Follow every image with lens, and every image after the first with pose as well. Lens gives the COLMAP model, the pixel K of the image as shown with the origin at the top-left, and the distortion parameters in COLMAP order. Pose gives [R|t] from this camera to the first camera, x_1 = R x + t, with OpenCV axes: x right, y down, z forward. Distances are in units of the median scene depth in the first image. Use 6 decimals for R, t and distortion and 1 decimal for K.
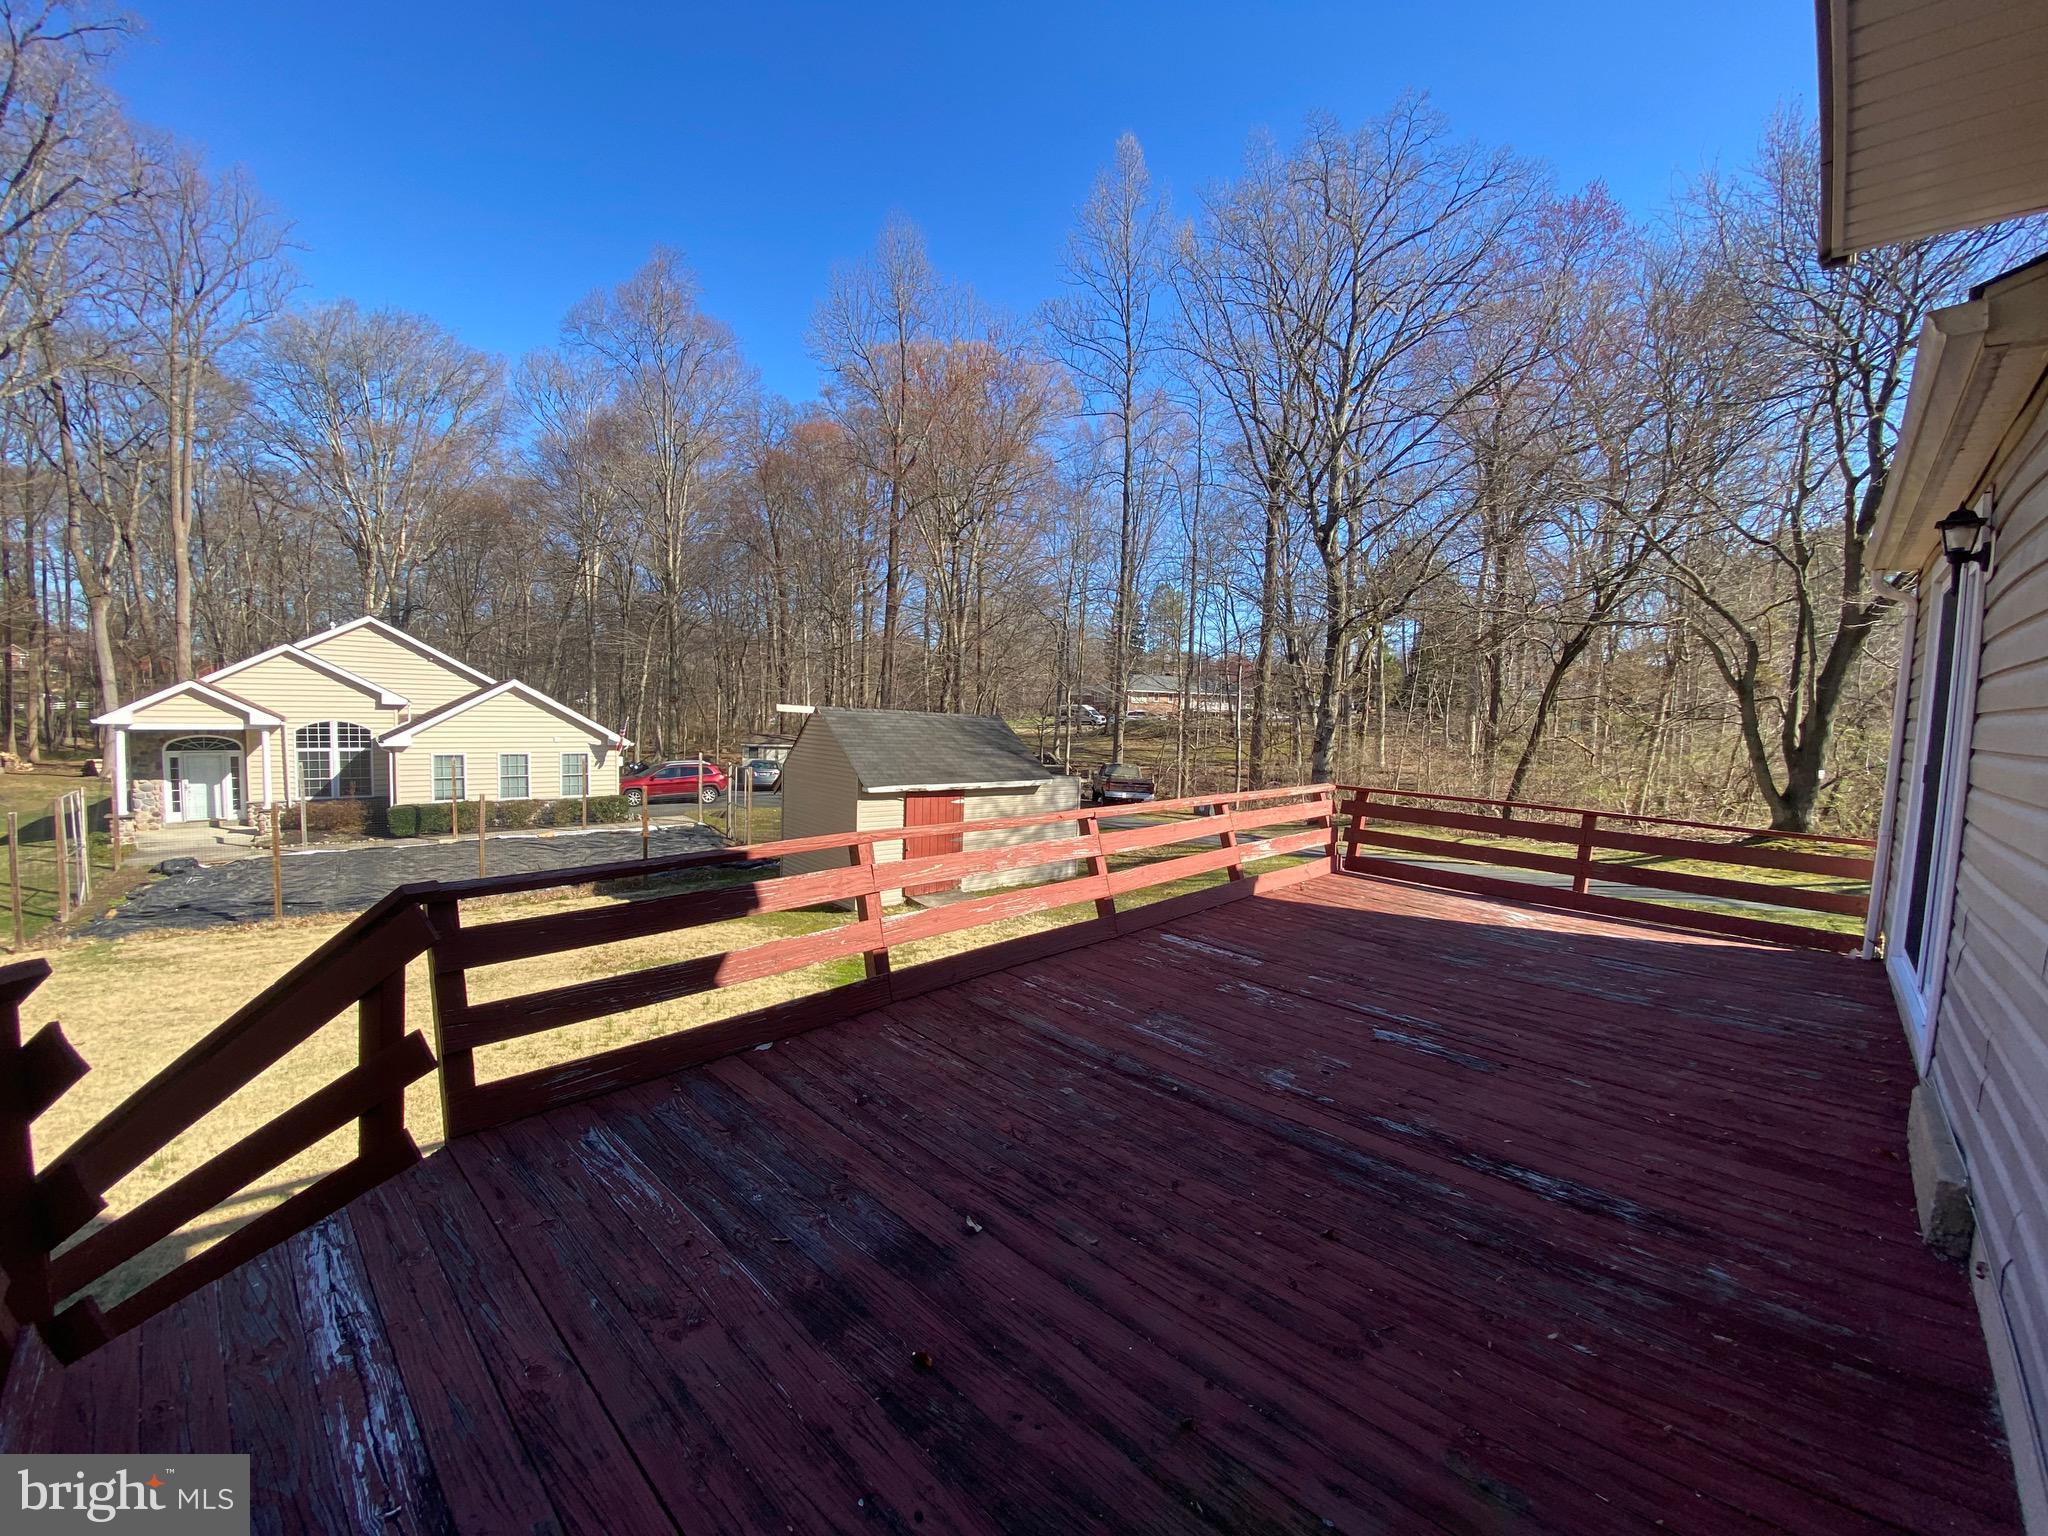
lens RADIAL K [[831.0, 0, 1024.0], [0, 831.0, 768.0], [0, 0, 1]] dist [0.013292, -0.017280]
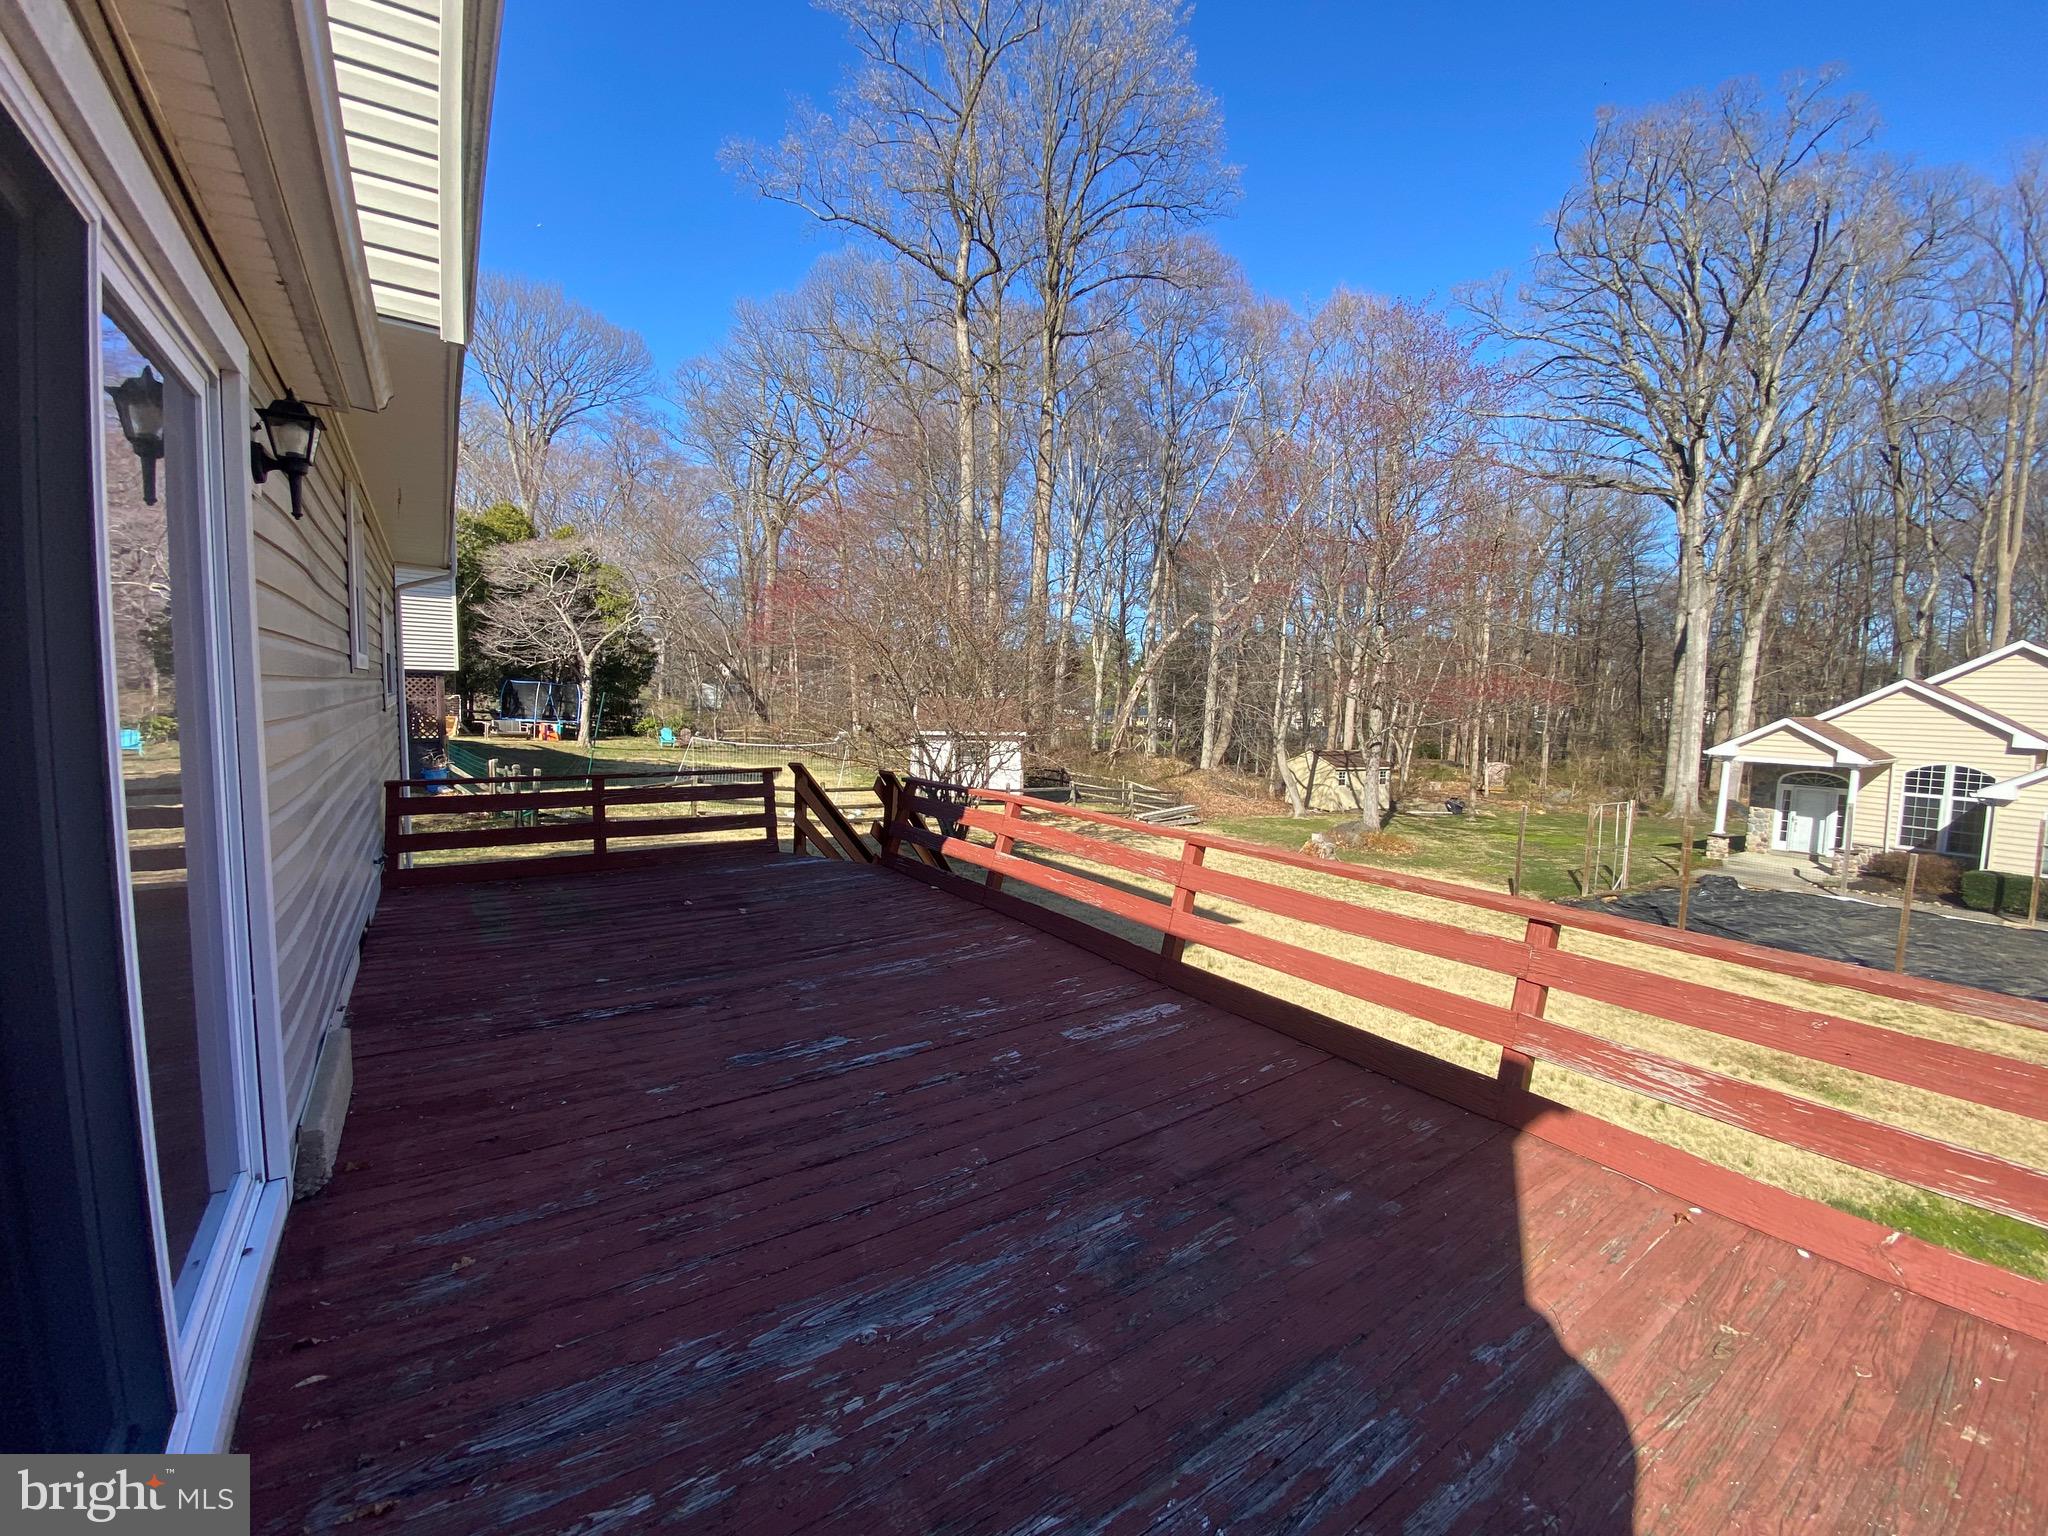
lens RADIAL K [[850.1, 0, 1031.6], [0, 850.1, 700.2], [0, 0, 1]] dist [0.001598, -0.004177]
pose [[-0.200537, -0.028869, -0.979261, 0.252205], [-0.106667, 0.994267, -0.007468, -0.015705], [0.973862, 0.102957, -0.202467, 0.256203]]
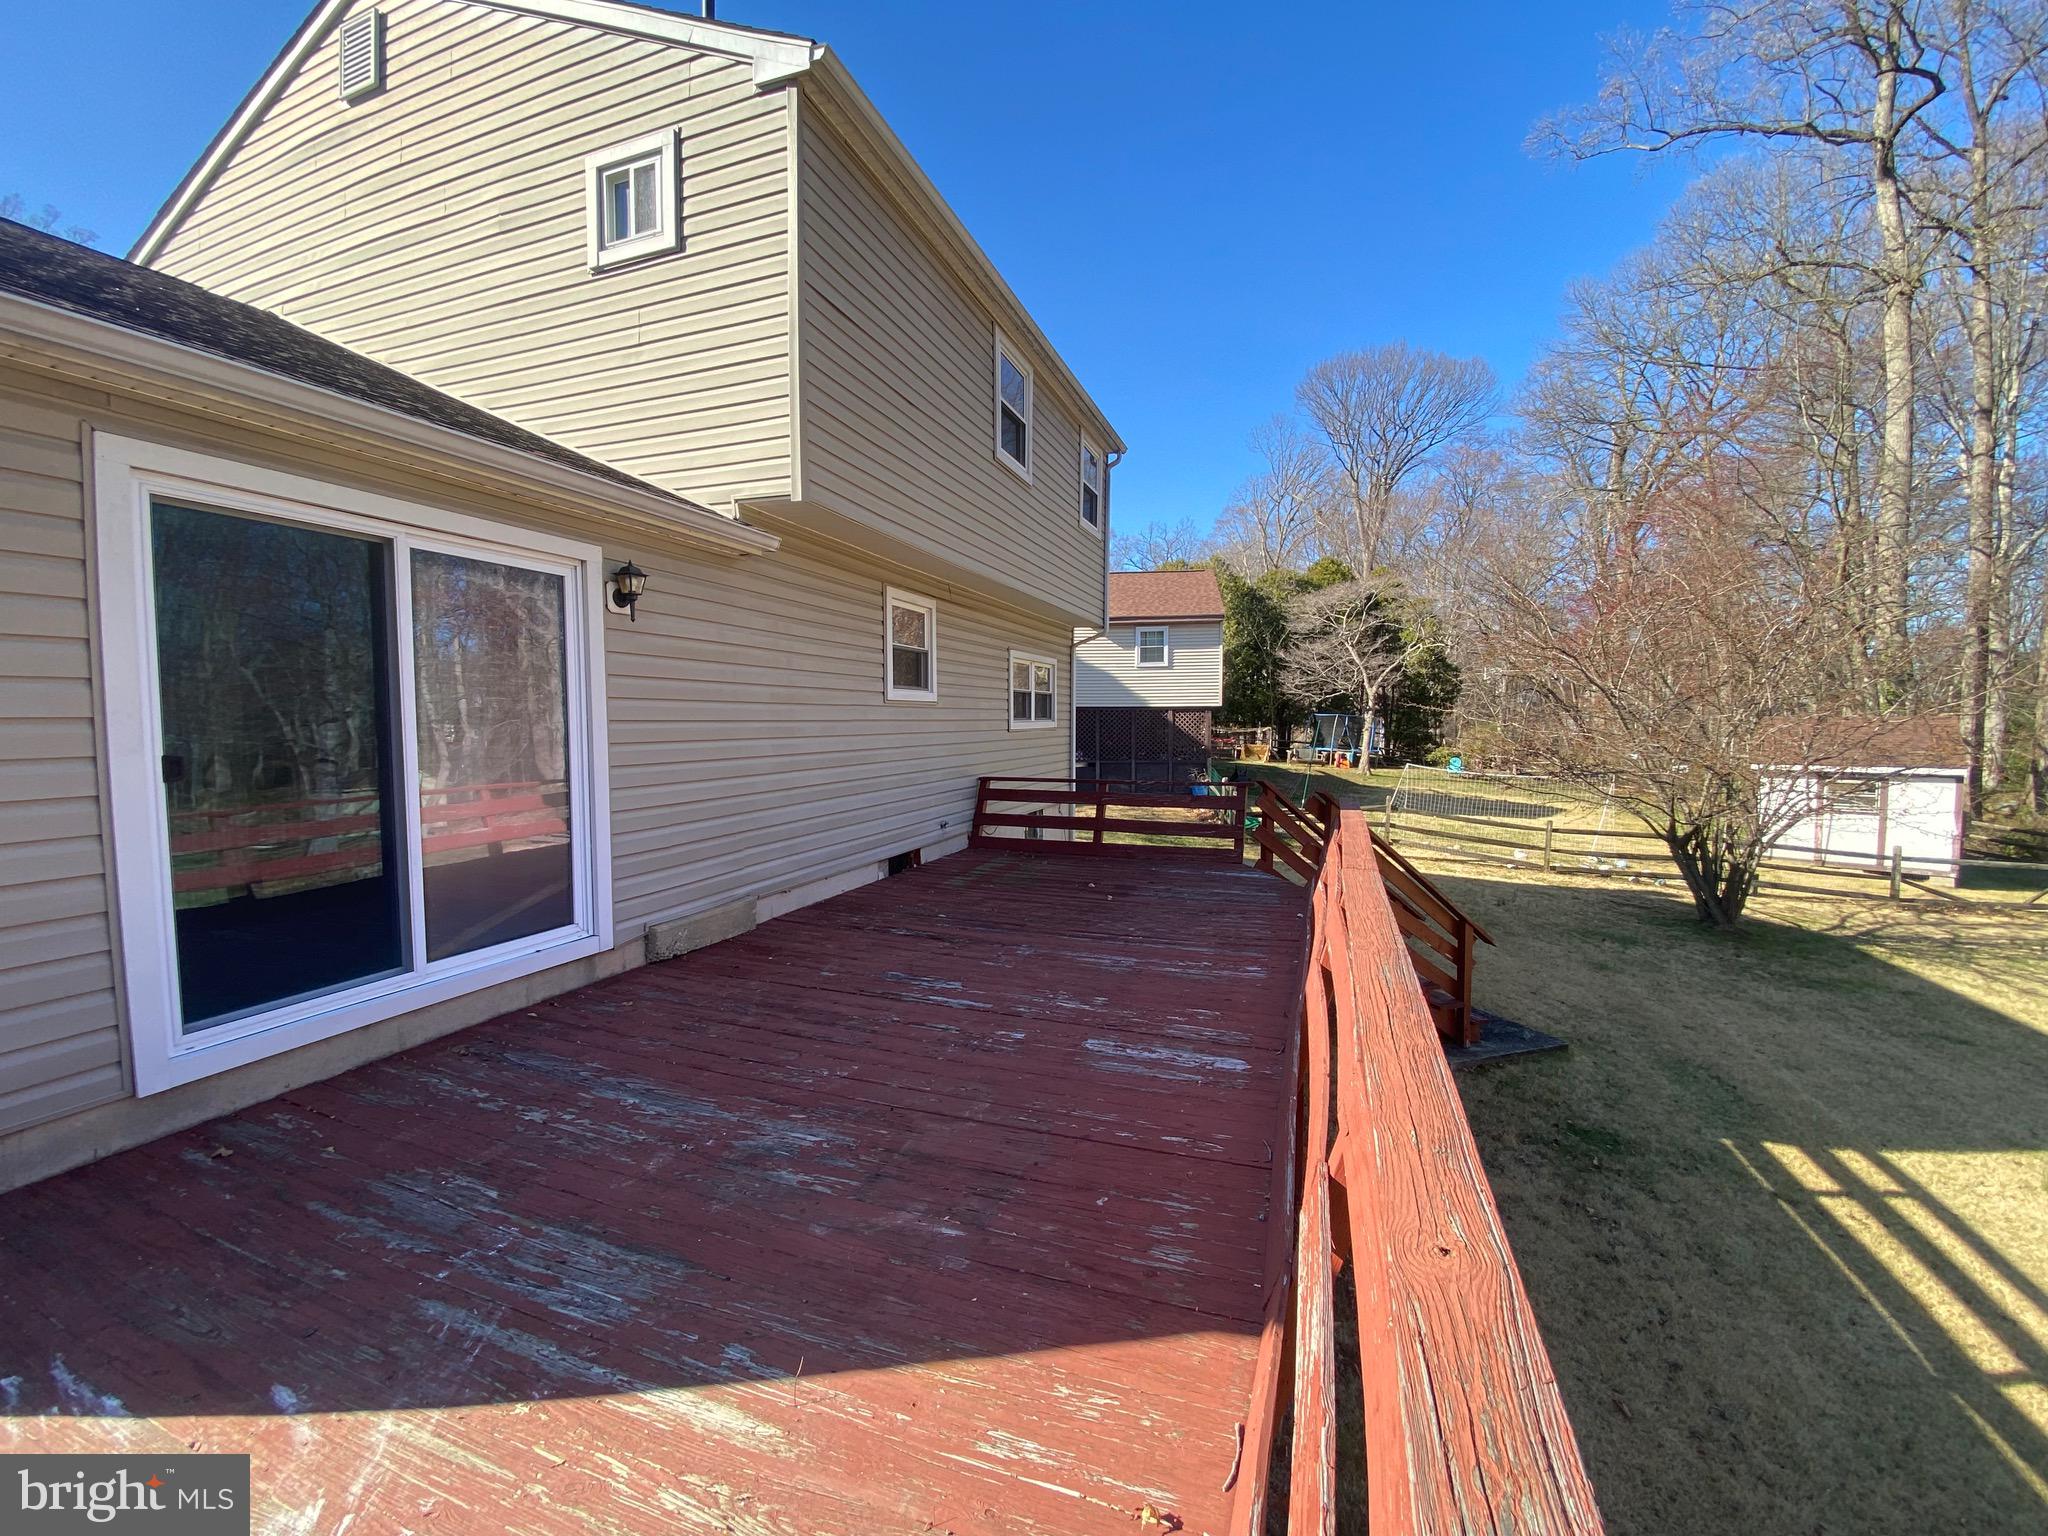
lens RADIAL K [[831.0, 0, 1024.0], [0, 831.0, 768.0], [0, 0, 1]] dist [0.013292, -0.017280]
pose [[-0.917556, -0.016319, -0.397271, 0.151322], [-0.071884, 0.989501, 0.125380, -0.025307], [0.391054, 0.143600, -0.909096, 0.383511]]
